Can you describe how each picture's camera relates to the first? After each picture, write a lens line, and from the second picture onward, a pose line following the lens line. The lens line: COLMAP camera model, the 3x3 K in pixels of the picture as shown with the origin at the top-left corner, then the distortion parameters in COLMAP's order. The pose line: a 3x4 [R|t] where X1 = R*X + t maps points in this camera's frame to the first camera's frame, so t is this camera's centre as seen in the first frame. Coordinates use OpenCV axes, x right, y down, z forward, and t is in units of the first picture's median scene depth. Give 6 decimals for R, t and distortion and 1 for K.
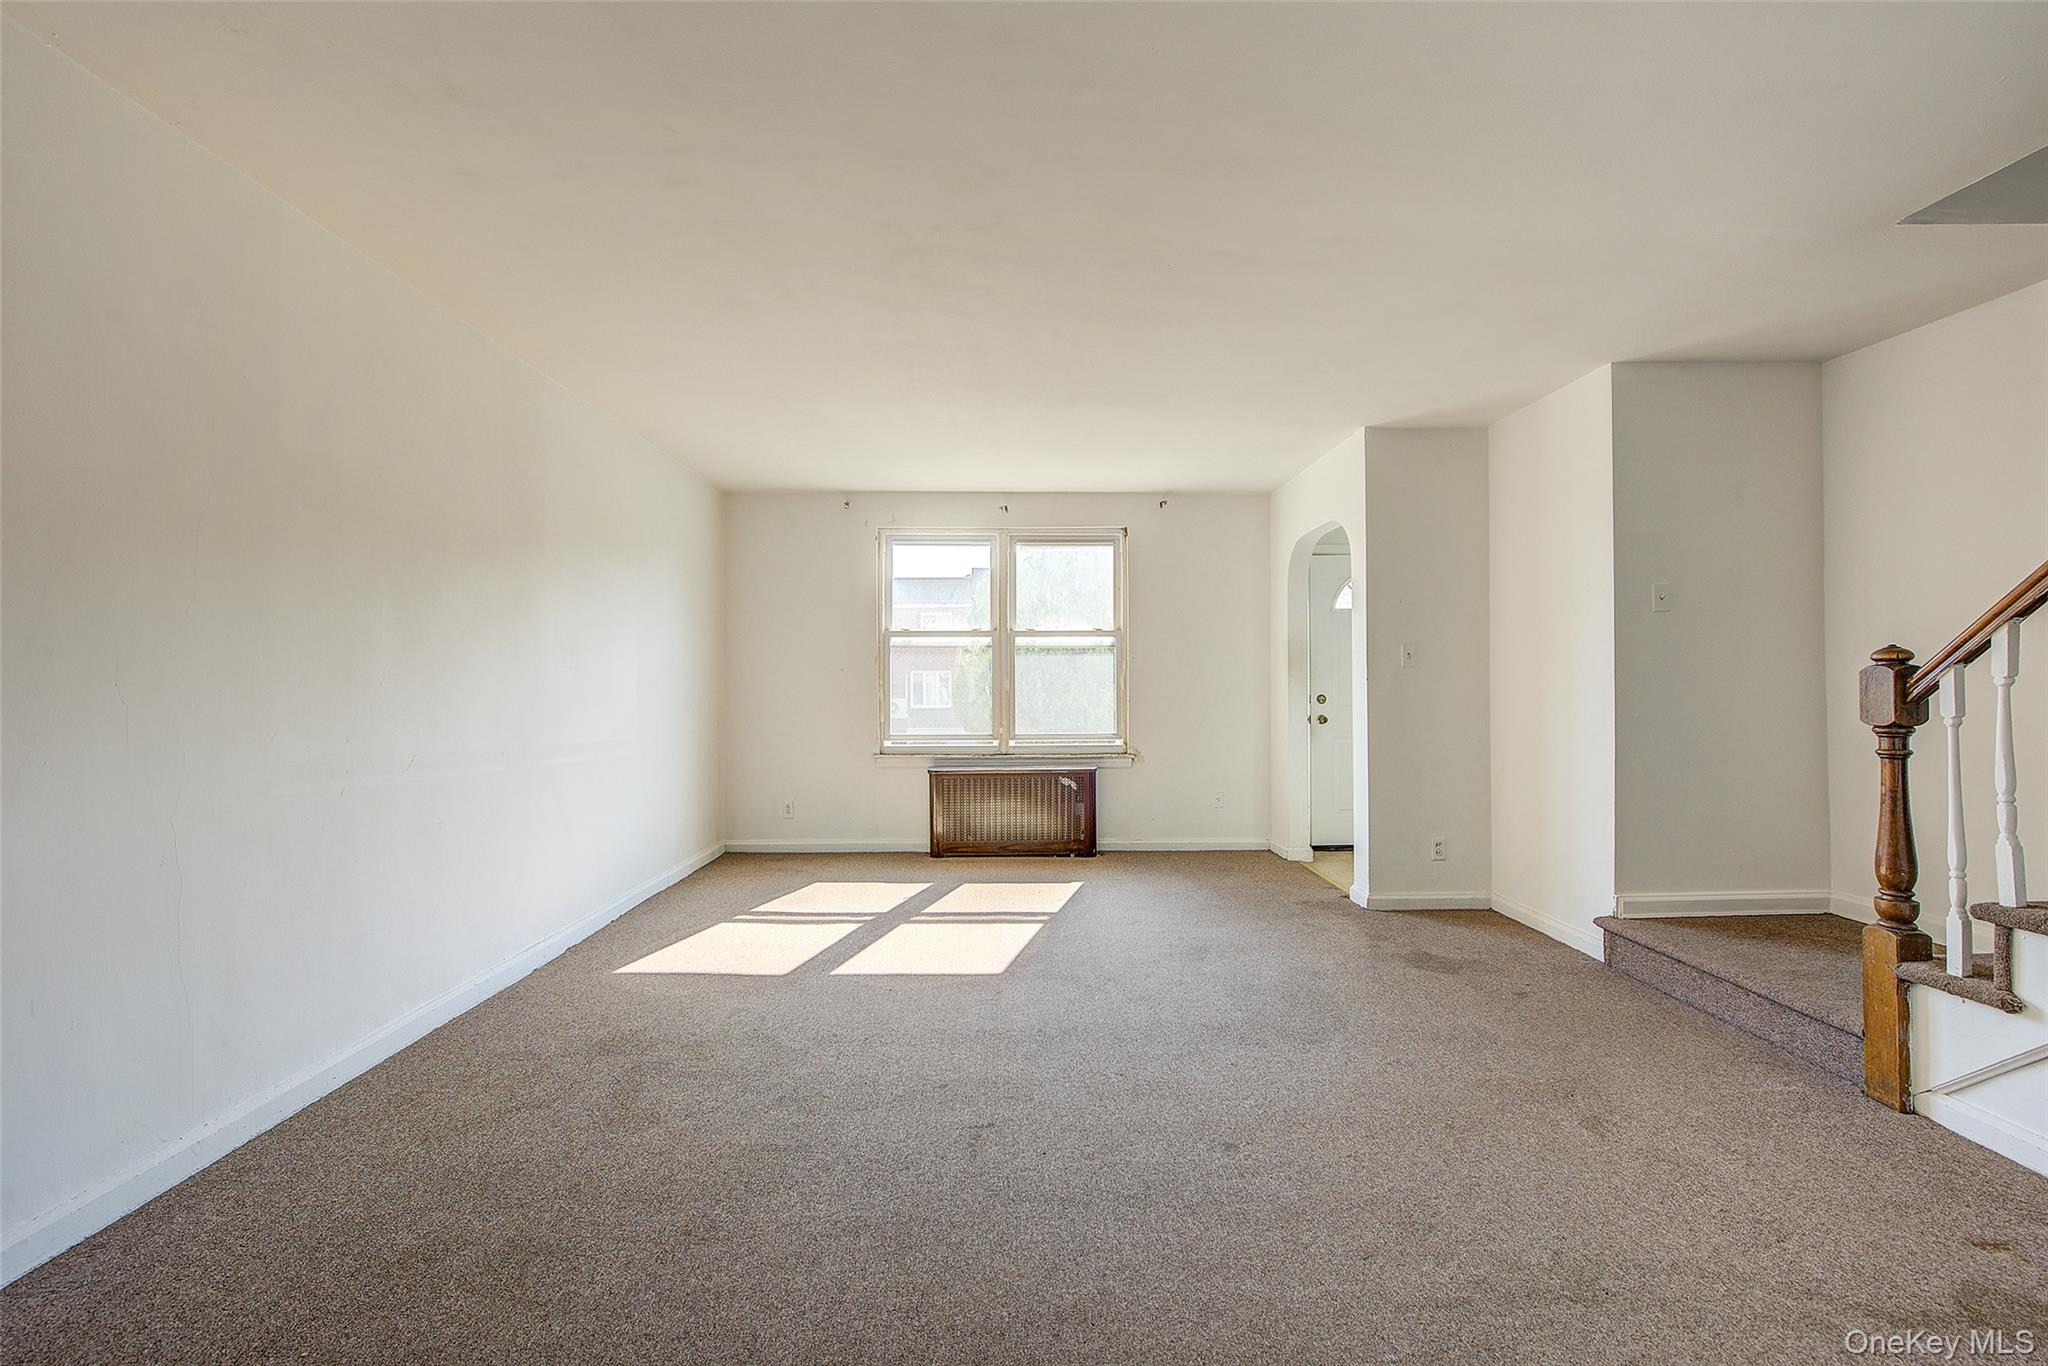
lens RADIAL K [[818.6, 0, 1023.2], [0, 818.6, 683.0], [0, 0, 1]] dist [0.004517, -0.003106]
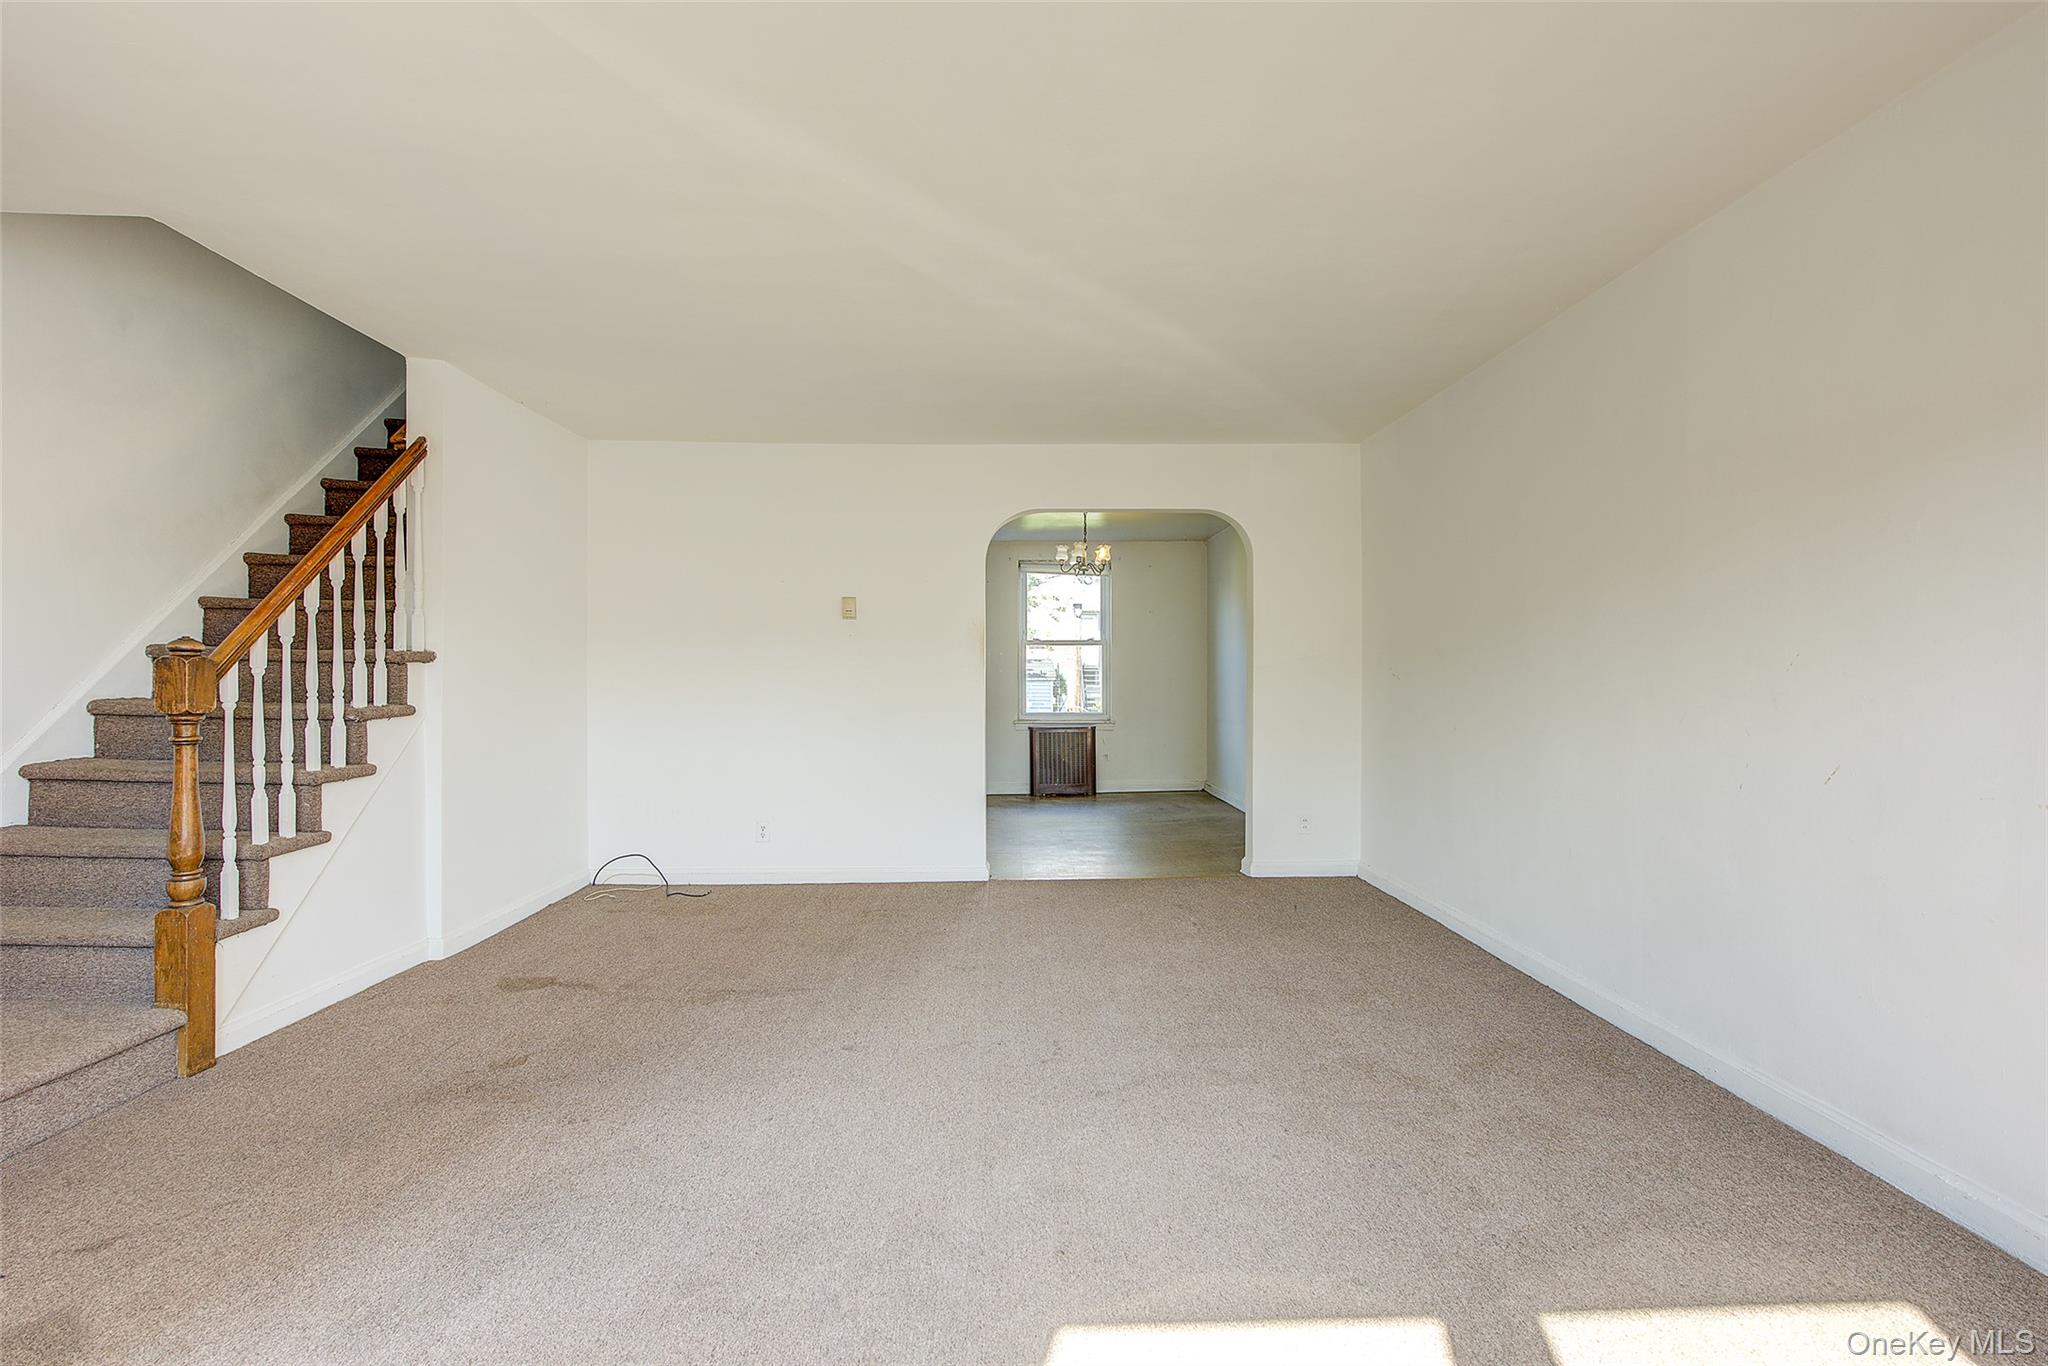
lens RADIAL K [[918.4, 0, 1032.6], [0, 918.4, 688.9], [0, 0, 1]] dist [0.002151, -0.000689]
pose [[-0.999905, 0.001581, -0.013681, -0.002957], [0.001370, 0.999880, 0.015440, 0.002092], [0.013703, 0.015420, -0.999787, 1.180757]]
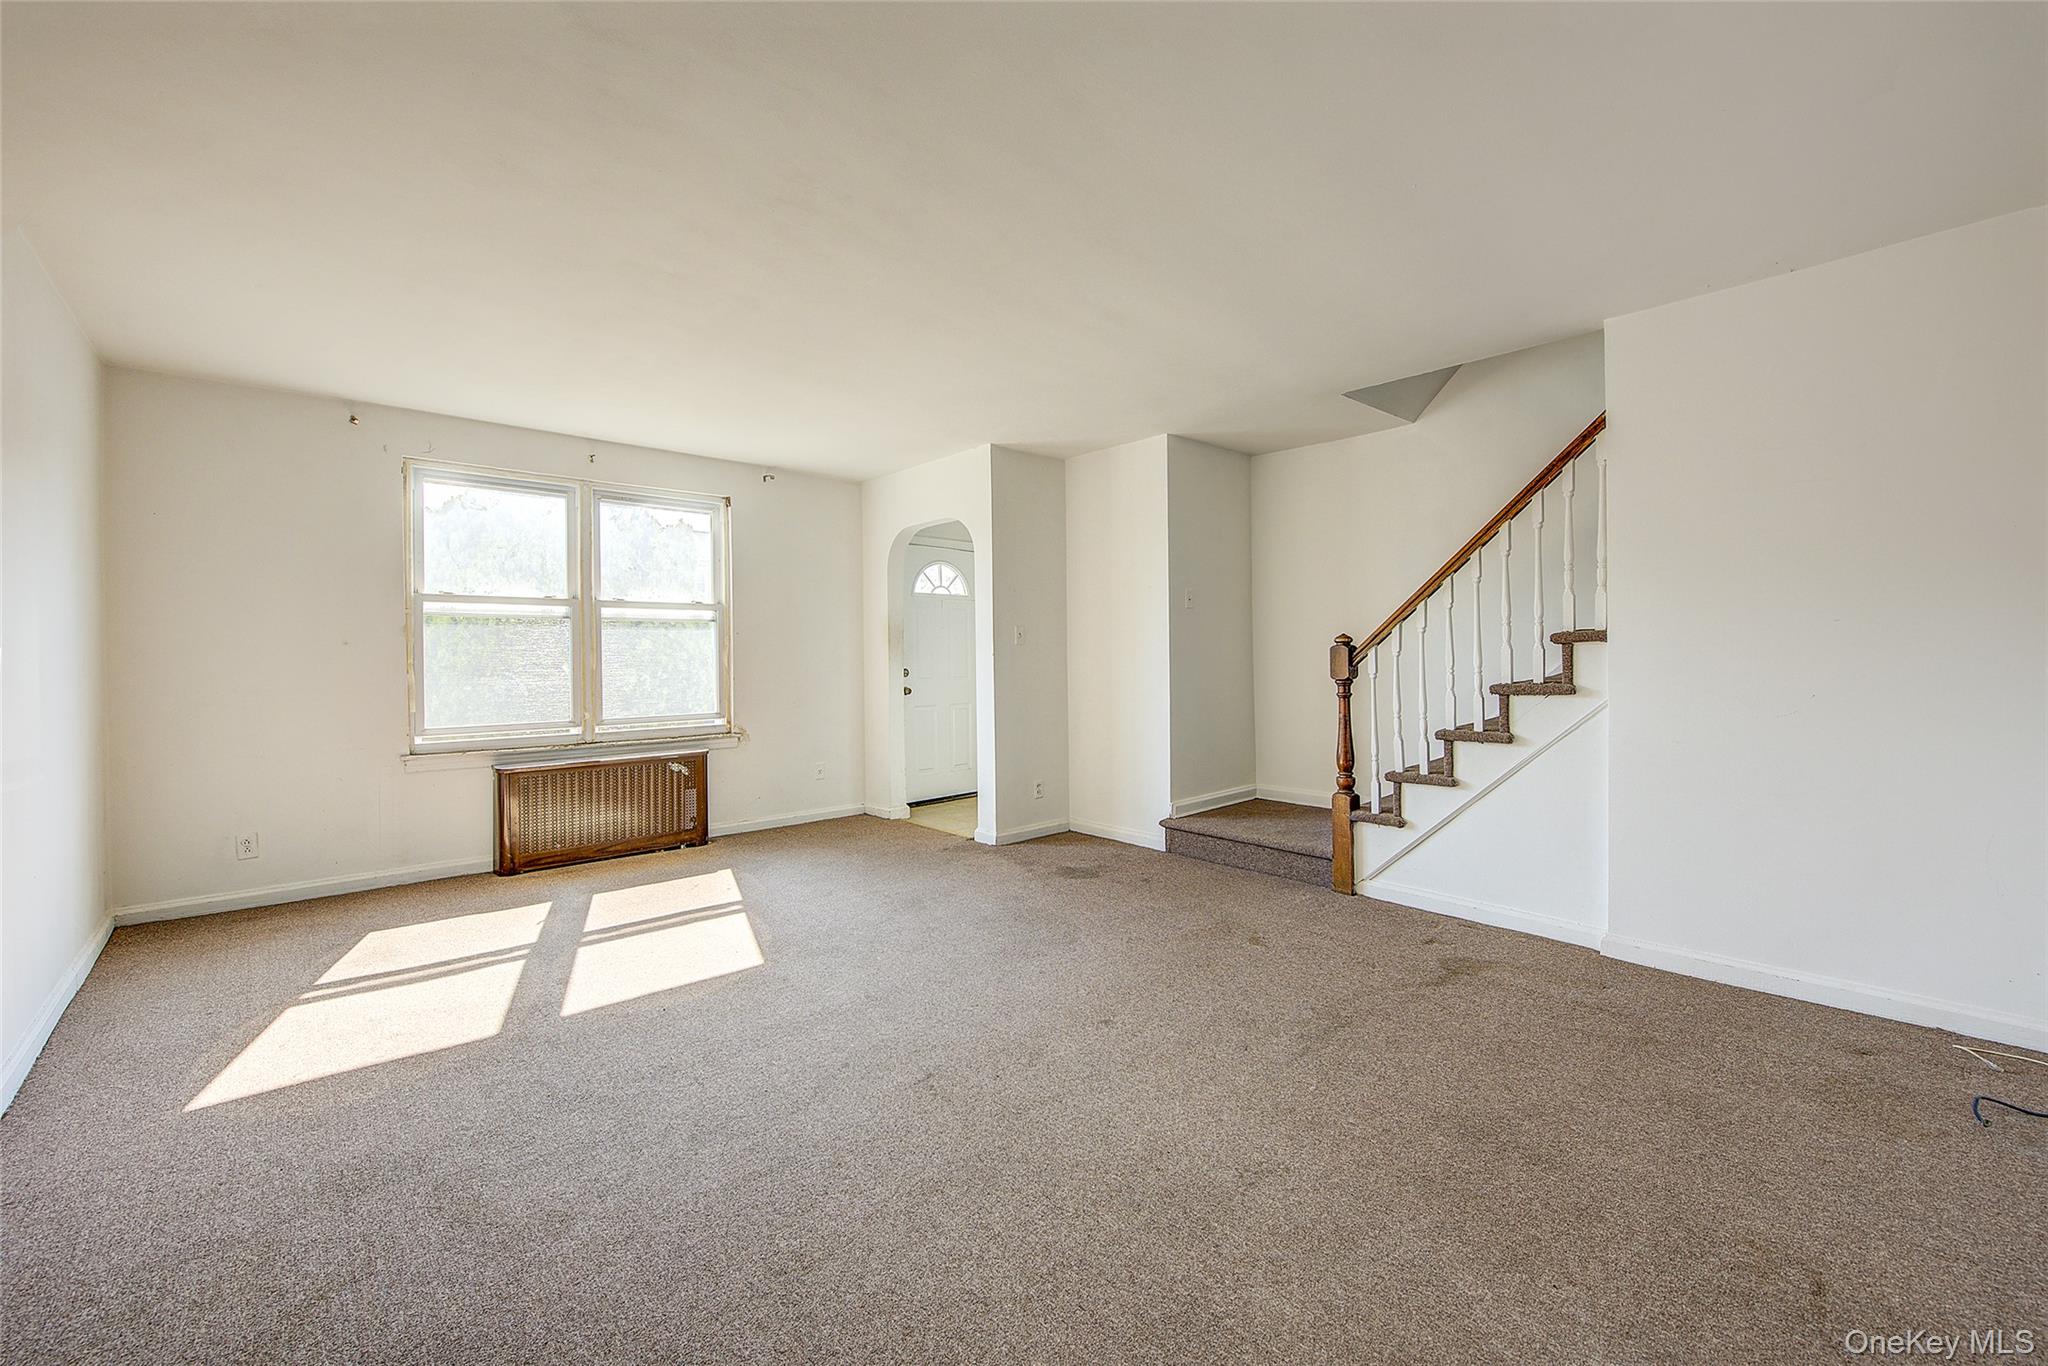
lens RADIAL K [[818.6, 0, 1030.9], [0, 818.6, 664.4], [0, 0, 1]] dist [0.004517, -0.003106]
pose [[0.752083, -0.010450, 0.658985, -0.330417], [0.006711, 0.999944, 0.008198, 0.000428], [-0.659034, -0.001743, 0.752111, 0.061928]]
